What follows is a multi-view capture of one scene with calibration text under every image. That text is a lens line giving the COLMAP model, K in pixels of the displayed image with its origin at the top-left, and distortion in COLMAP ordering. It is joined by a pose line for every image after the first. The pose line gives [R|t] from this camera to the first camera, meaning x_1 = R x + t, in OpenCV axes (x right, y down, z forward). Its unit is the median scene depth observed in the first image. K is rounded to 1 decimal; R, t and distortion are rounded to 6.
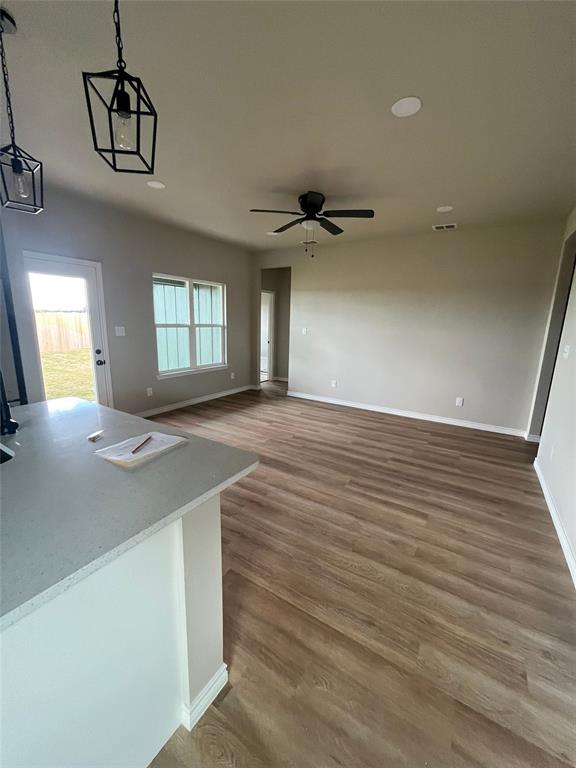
lens RADIAL K [[312.2, 0, 287.3], [0, 312.2, 383.8], [0, 0, 1]] dist [0.002103, -0.000320]
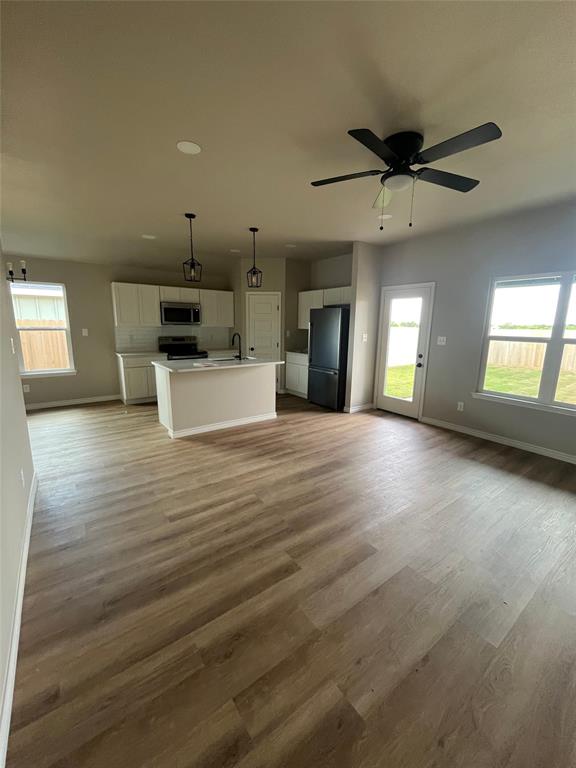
lens RADIAL K [[312.2, 0, 291.3], [0, 312.2, 383.3], [0, 0, 1]] dist [0.002103, -0.000320]
pose [[-0.364155, 0.144281, -0.920094, 0.886184], [-0.210554, 0.949595, 0.232240, -0.221454], [0.907225, 0.278301, -0.315421, 1.188410]]
